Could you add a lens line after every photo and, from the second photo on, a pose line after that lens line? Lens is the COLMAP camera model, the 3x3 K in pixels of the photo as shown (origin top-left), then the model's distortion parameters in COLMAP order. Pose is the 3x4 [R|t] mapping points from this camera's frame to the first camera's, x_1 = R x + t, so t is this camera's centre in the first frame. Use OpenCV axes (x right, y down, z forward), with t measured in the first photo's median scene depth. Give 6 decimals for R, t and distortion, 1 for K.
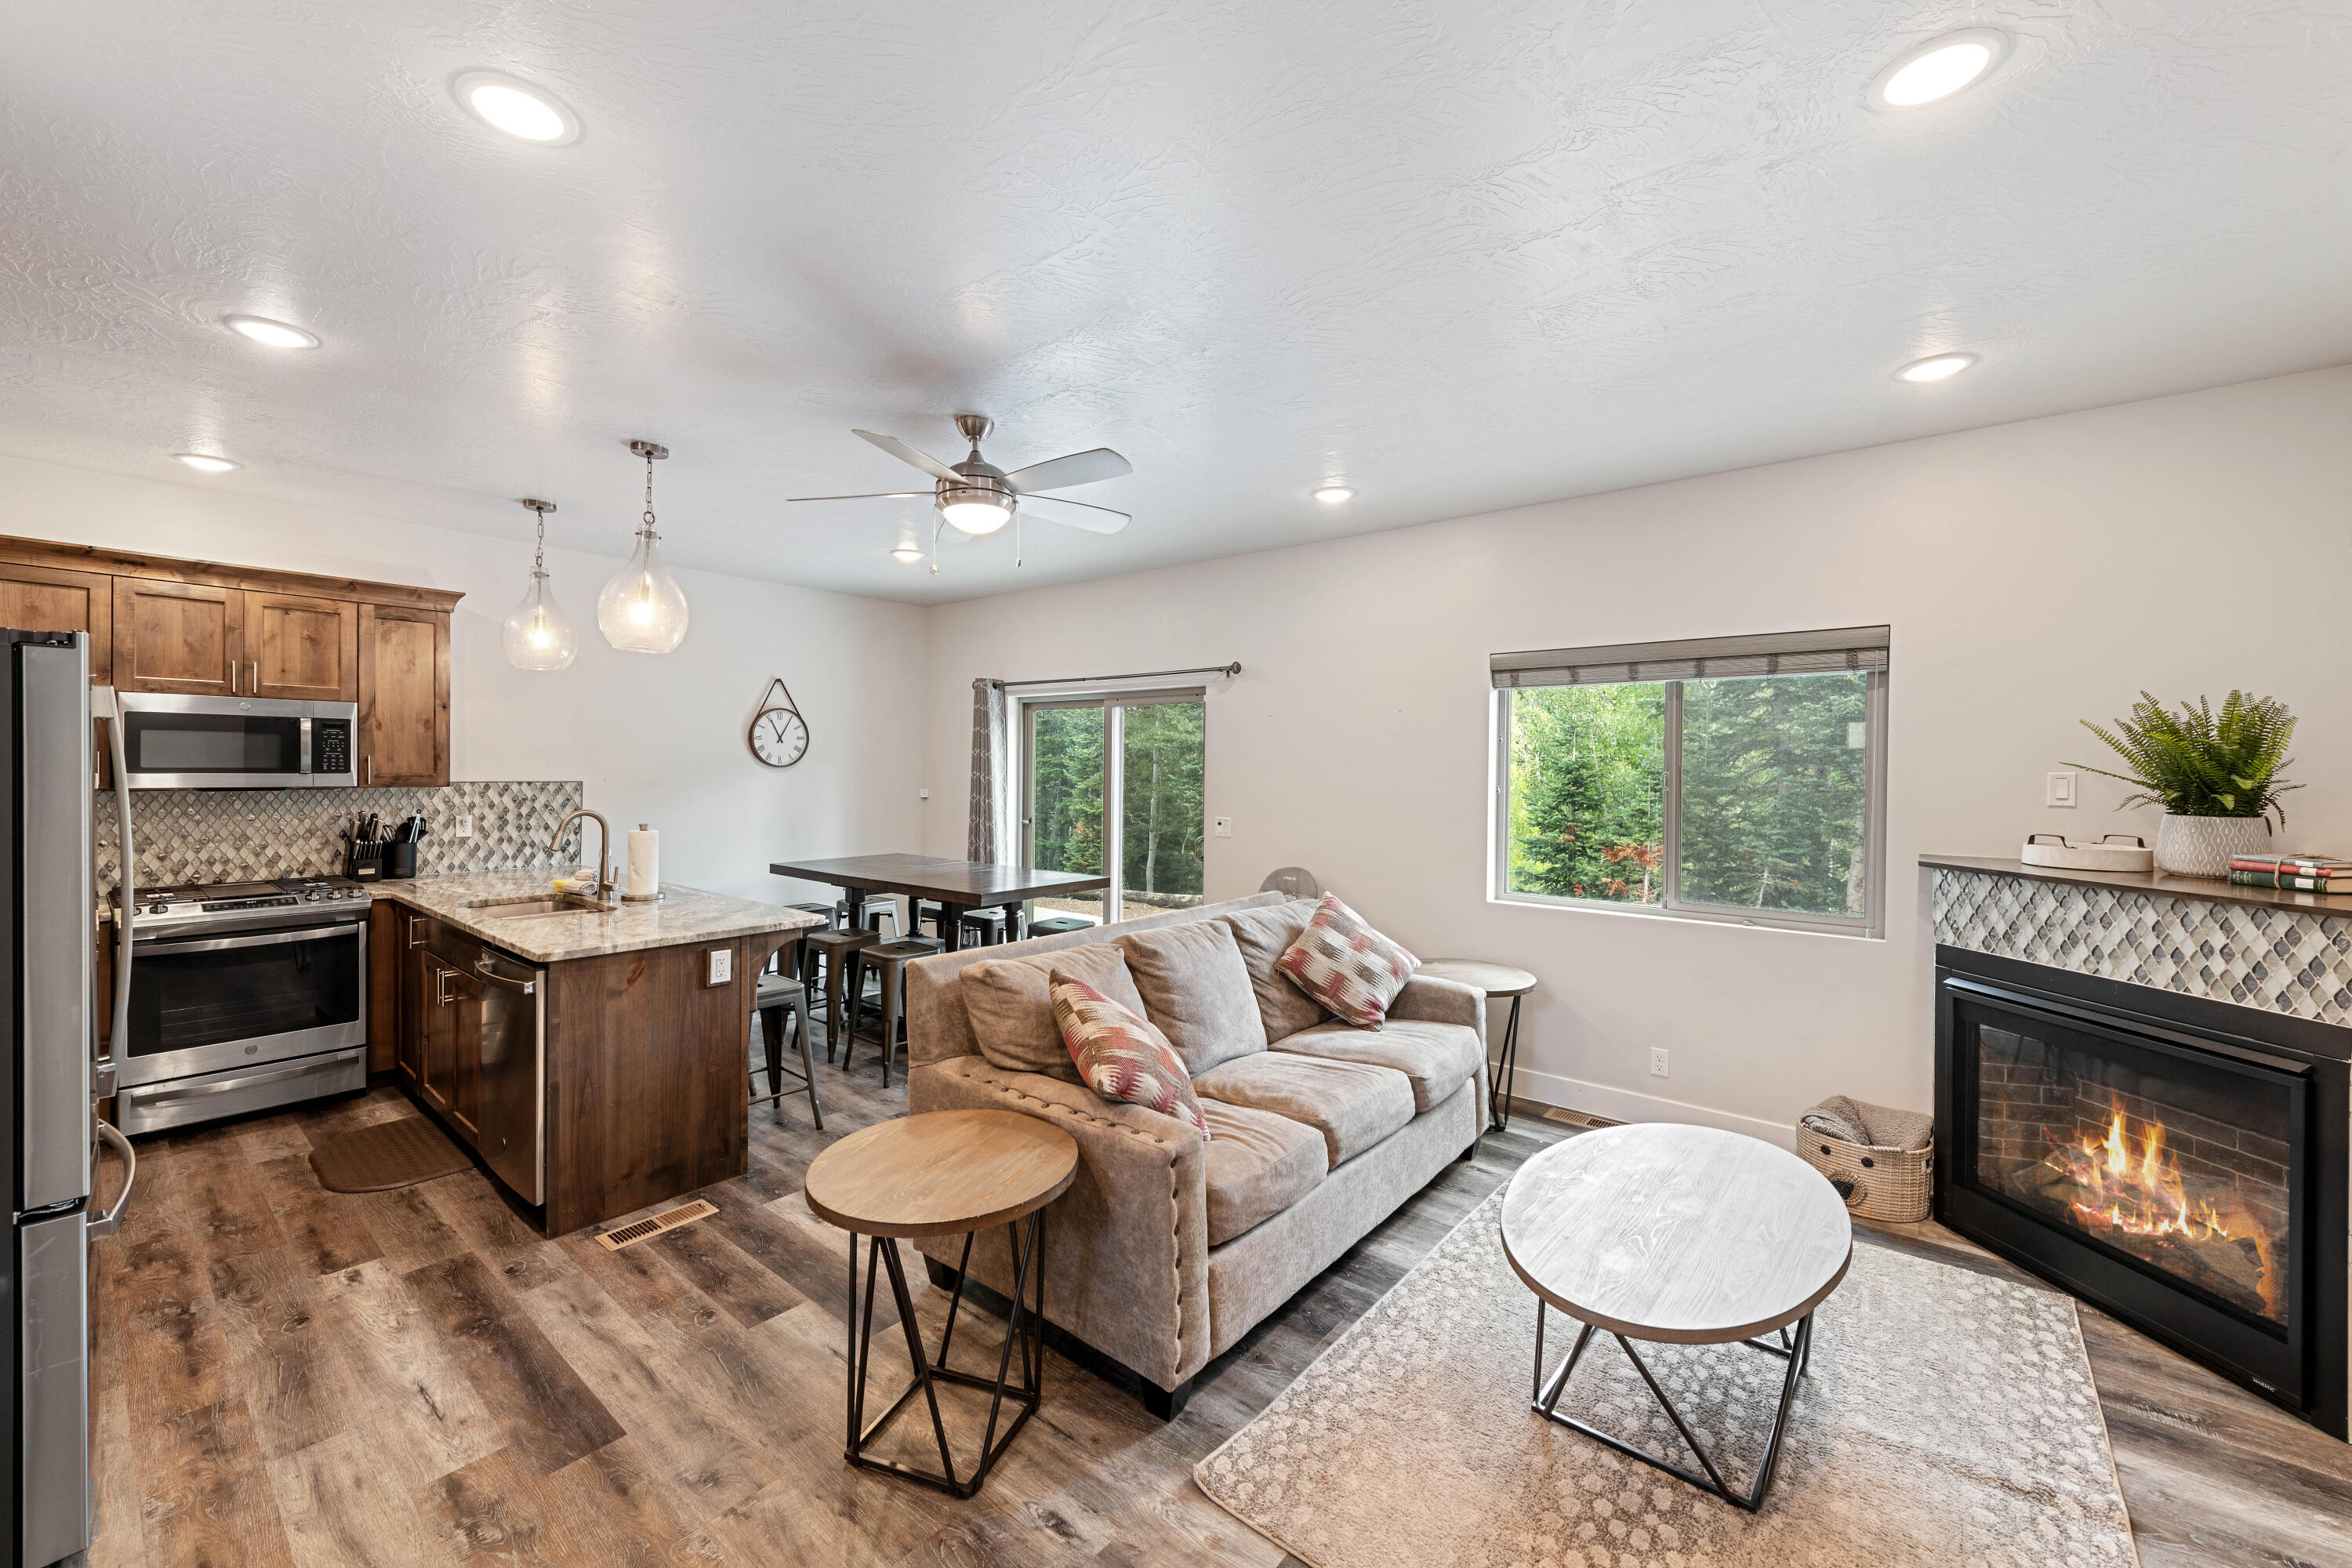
lens RADIAL K [[921.5, 0, 1179.1], [0, 921.5, 773.1], [0, 0, 1]] dist [0.009481, -0.003455]
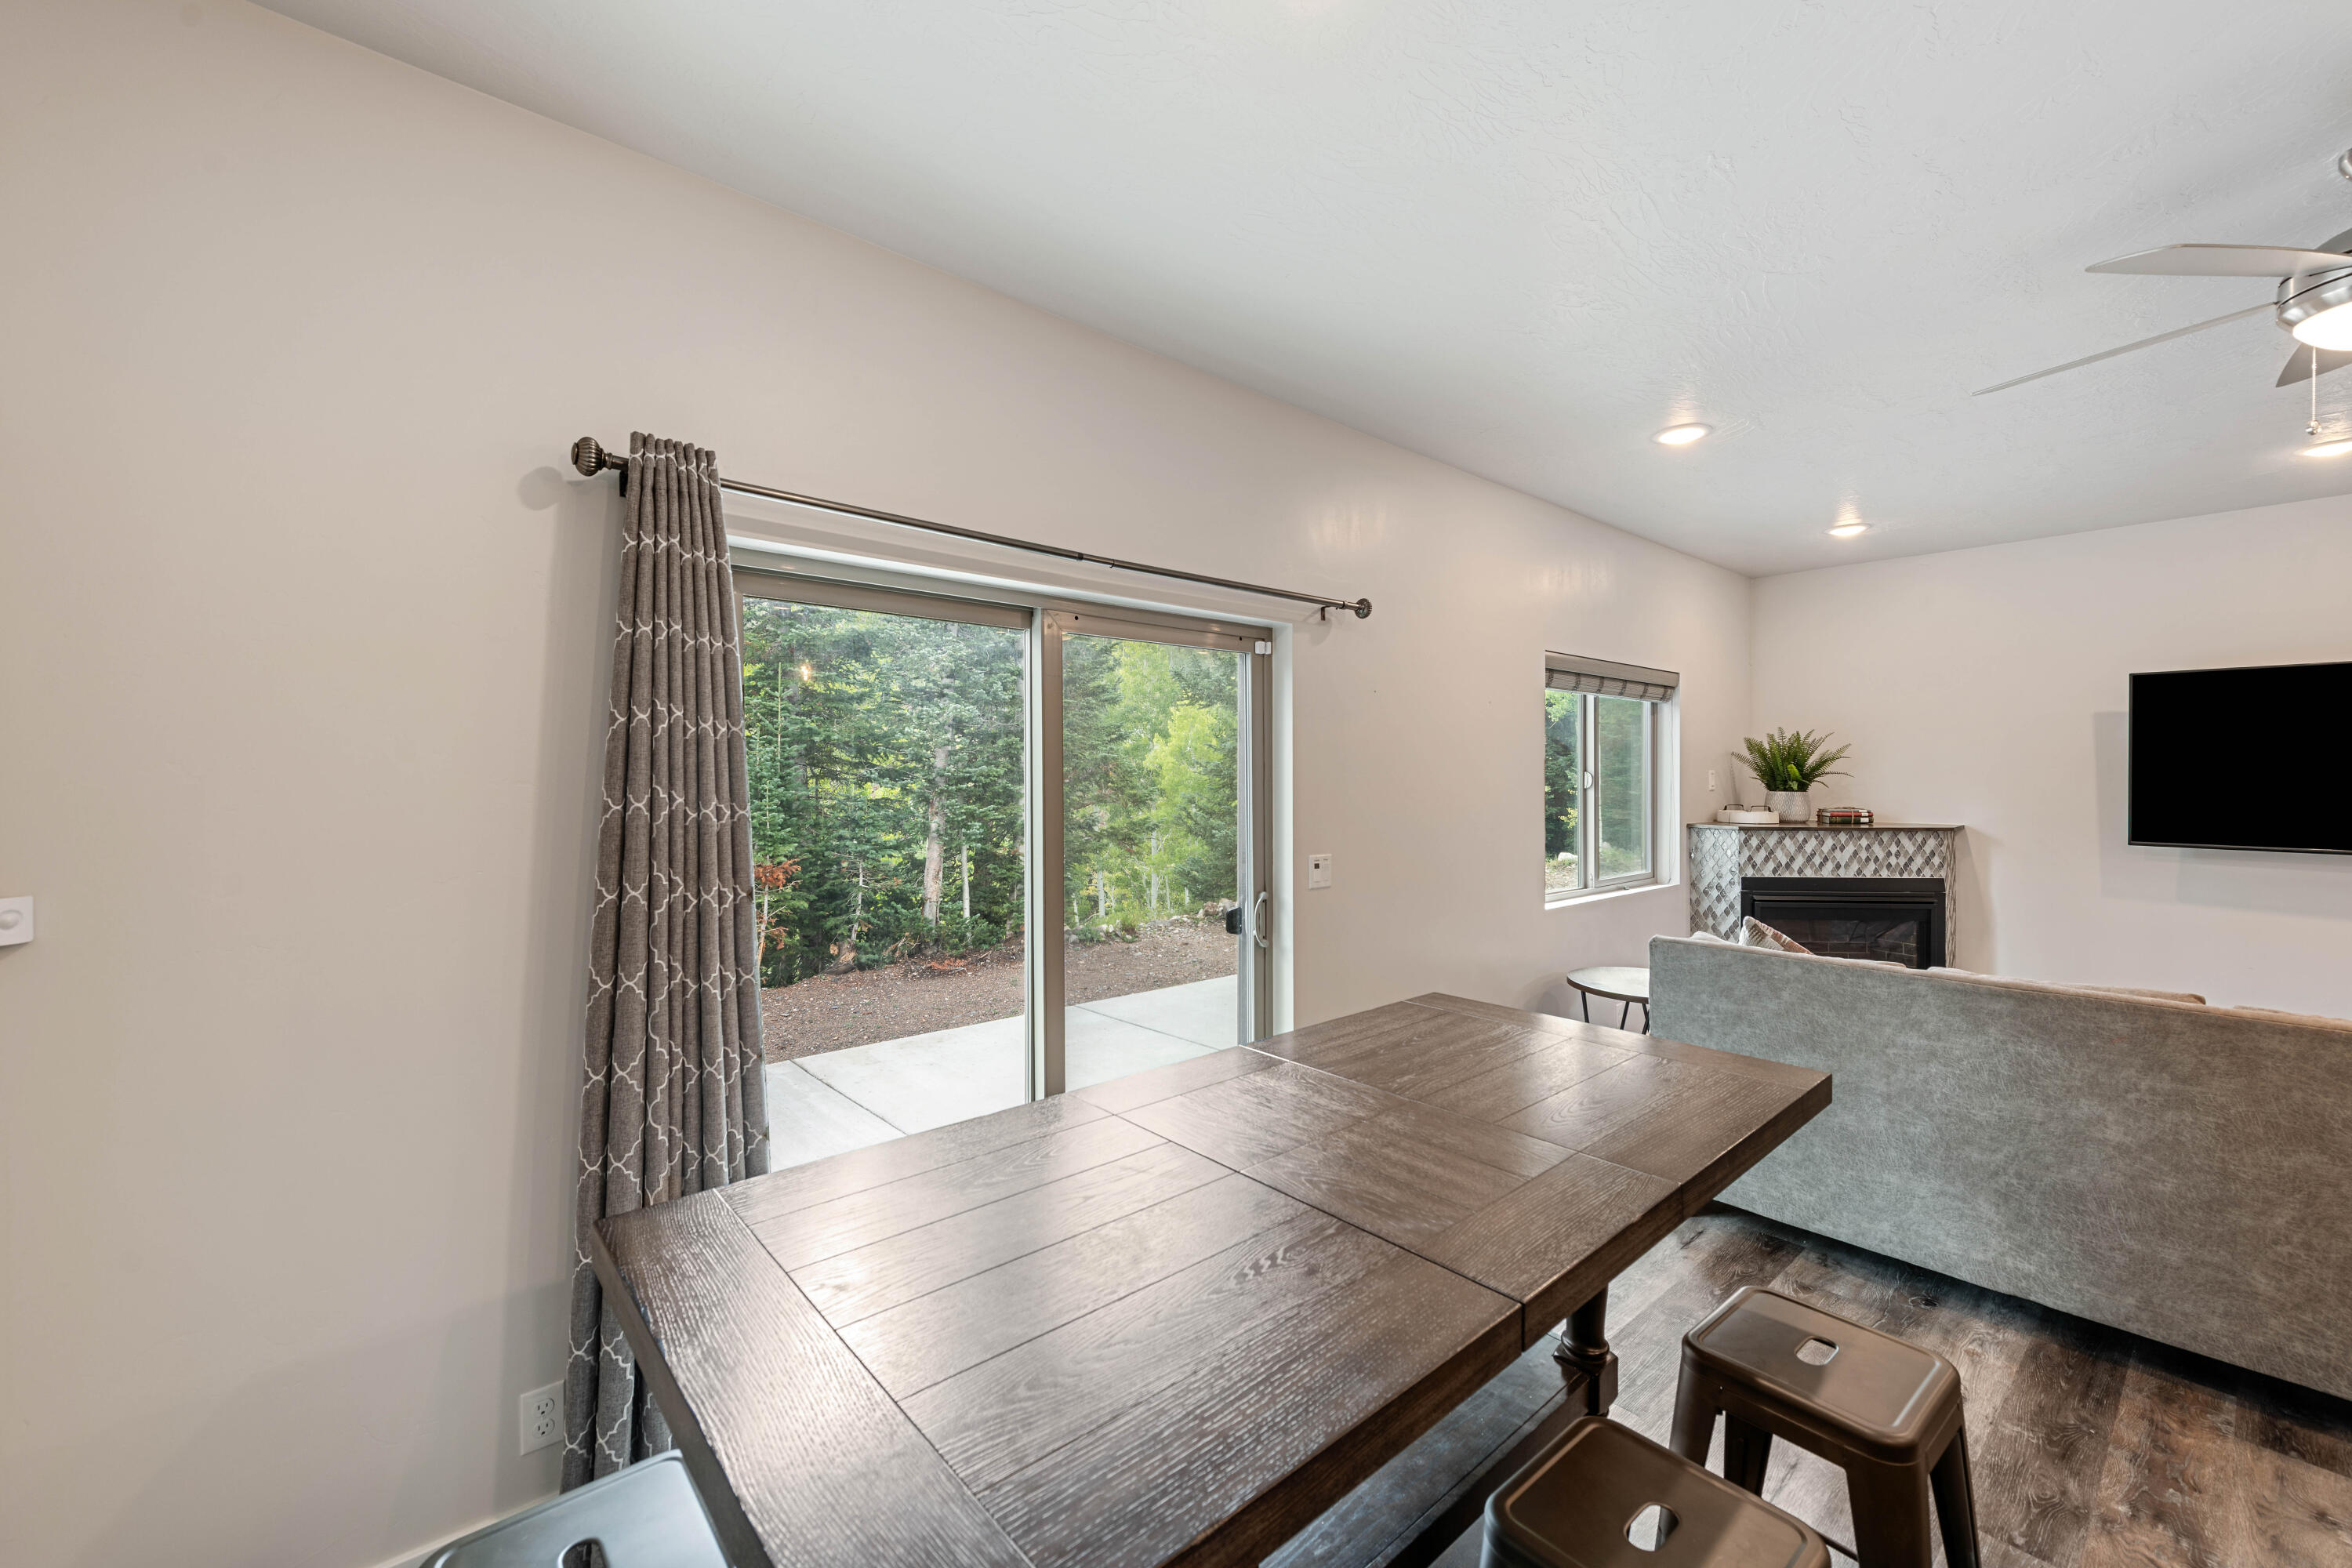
lens RADIAL K [[921.5, 0, 1173.4], [0, 921.5, 784.2], [0, 0, 1]] dist [0.009481, -0.003455]
pose [[0.185243, -0.017168, 0.982543, -0.729467], [0.010939, 0.999821, 0.015407, -0.010076], [-0.982632, 0.007894, 0.185397, 1.298555]]
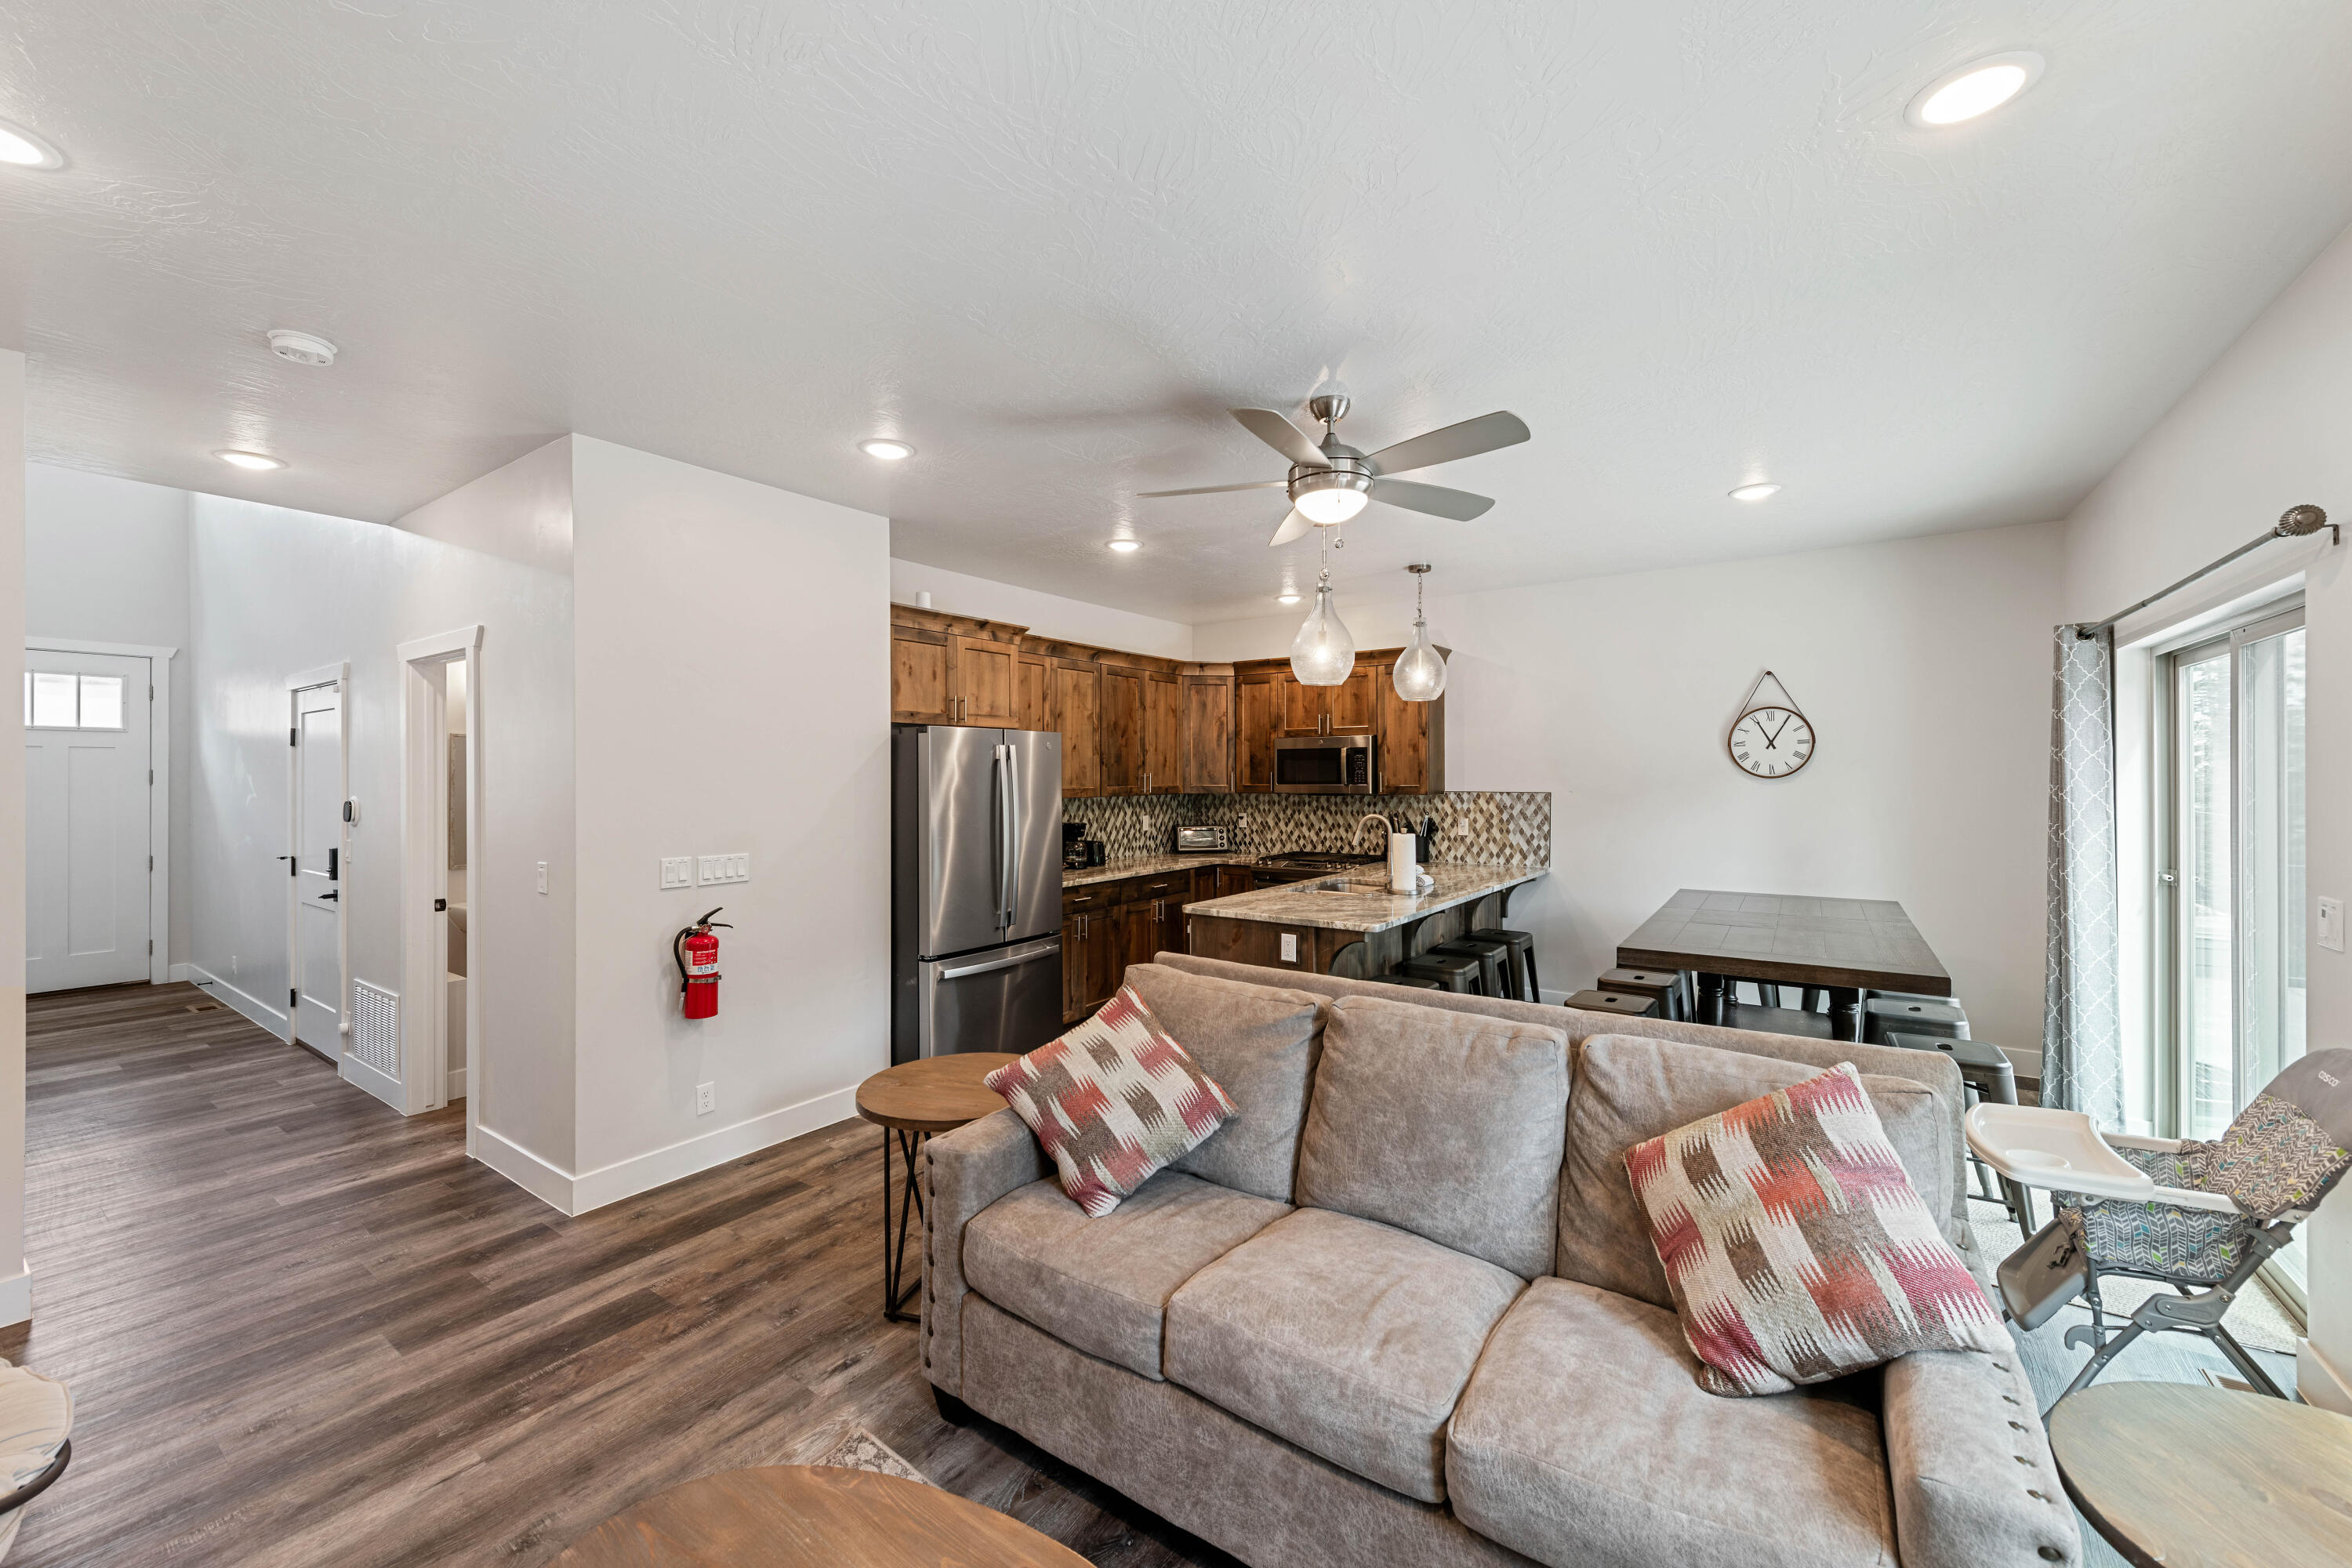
lens RADIAL K [[921.5, 0, 1172.4], [0, 921.5, 786.2], [0, 0, 1]] dist [0.009481, -0.003455]
pose [[0.069781, 0.002975, -0.997558, 0.544402], [-0.002010, 0.999994, 0.002842, -0.000634], [0.997560, 0.001807, 0.069787, 0.625722]]
